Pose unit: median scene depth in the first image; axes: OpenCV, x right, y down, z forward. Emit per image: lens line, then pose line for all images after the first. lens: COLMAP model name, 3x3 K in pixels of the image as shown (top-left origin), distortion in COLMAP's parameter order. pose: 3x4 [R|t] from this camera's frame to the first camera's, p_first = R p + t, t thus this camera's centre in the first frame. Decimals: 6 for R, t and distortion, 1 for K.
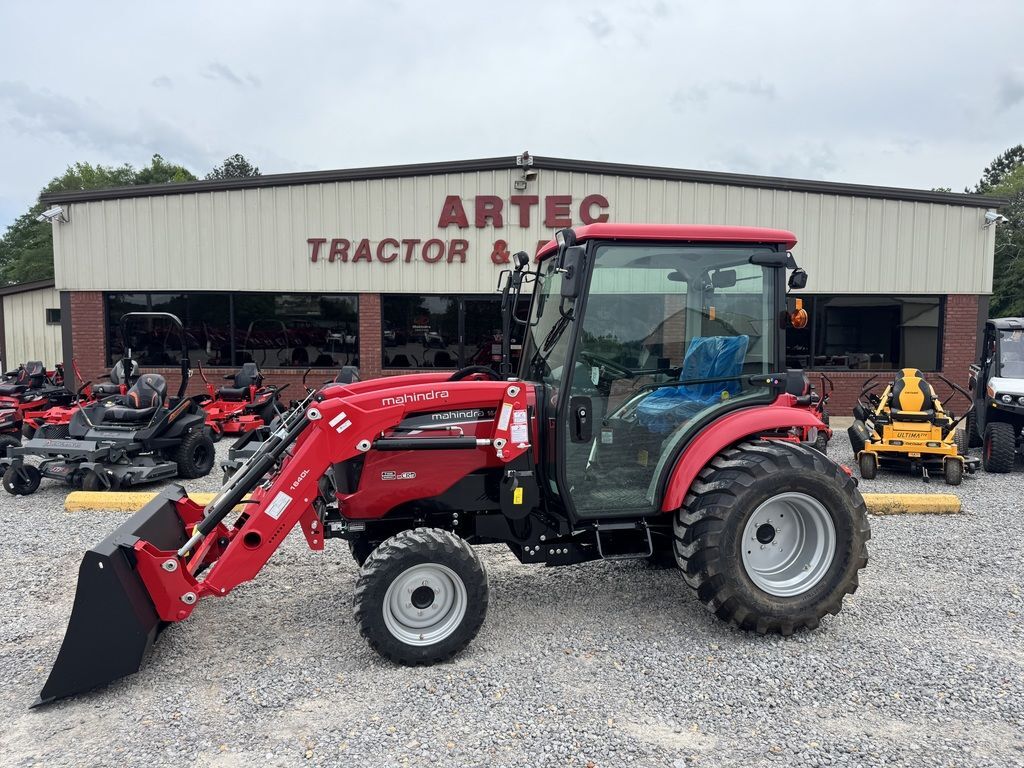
lens RADIAL K [[825.3, 0, 517.9], [0, 825.3, 401.1], [0, 0, 1]] dist [0.018017, -0.023113]
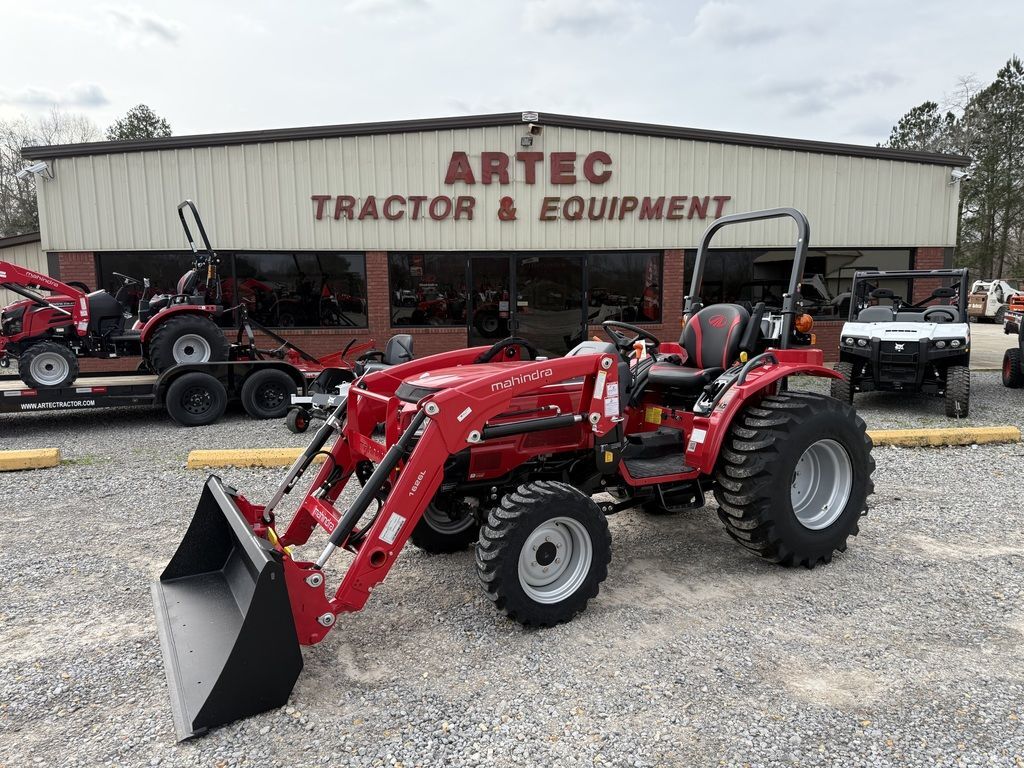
lens RADIAL K [[757.6, 0, 511.2], [0, 757.6, 396.7], [0, 0, 1]] dist [0.031168, -0.048289]
pose [[0.994152, -0.029377, 0.103921, -0.119588], [0.023743, 0.998201, 0.055046, -0.001870], [-0.105351, -0.052257, 0.993061, 0.063677]]
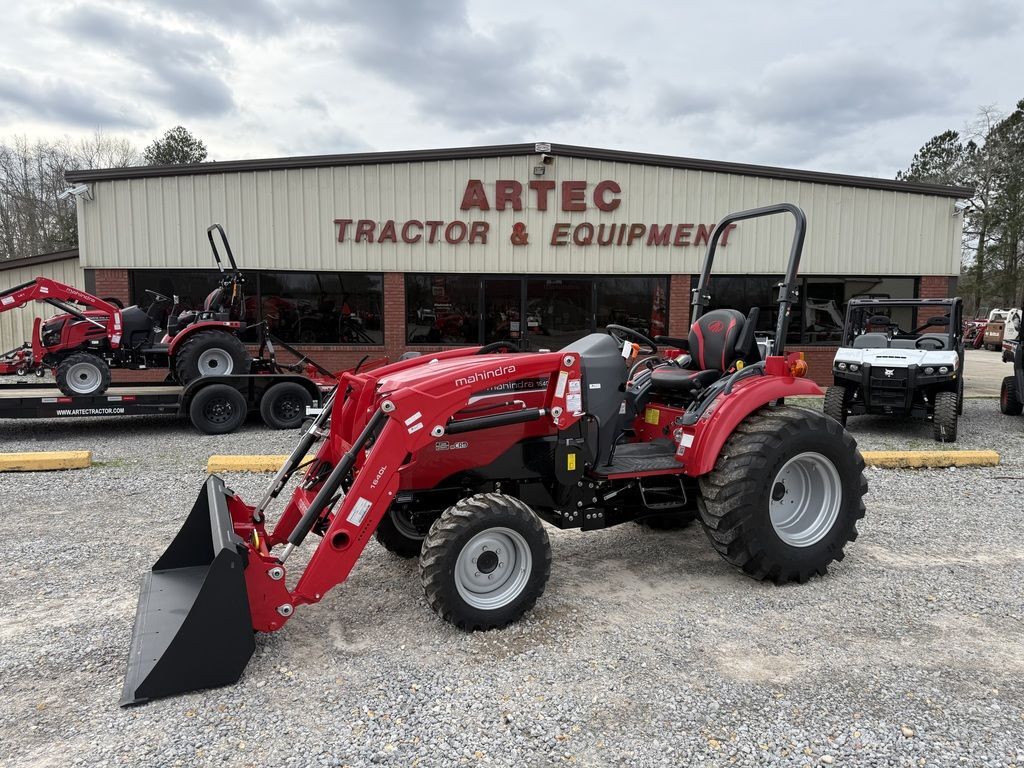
lens RADIAL K [[757.6, 0, 508.7], [0, 757.6, 382.0], [0, 0, 1]] dist [0.031168, -0.048289]
pose [[0.997193, -0.006041, 0.074635, -0.108576], [0.005345, 0.999940, 0.009513, -0.000479], [-0.074688, -0.009088, 0.997166, 0.031386]]
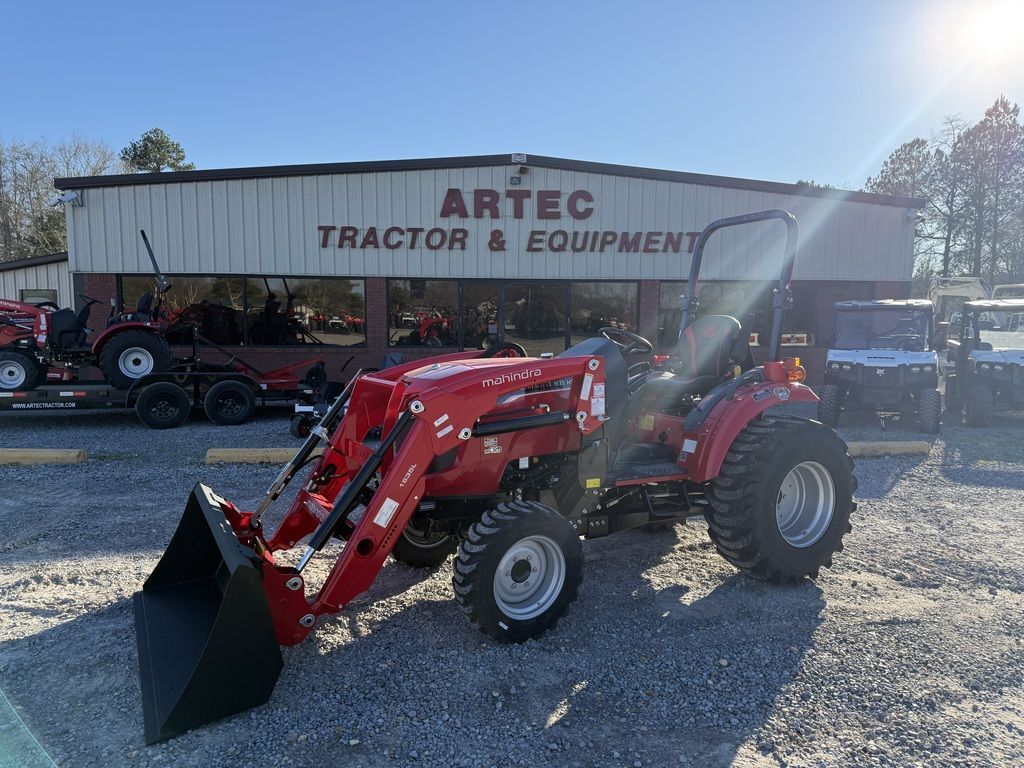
lens RADIAL K [[757.6, 0, 512.8], [0, 757.6, 383.6], [0, 0, 1]] dist [0.031168, -0.048289]
pose [[0.994303, -0.008097, 0.106278, -0.109288], [0.007242, 0.999938, 0.008428, 0.002563], [-0.106340, -0.007610, 0.994301, -0.012006]]
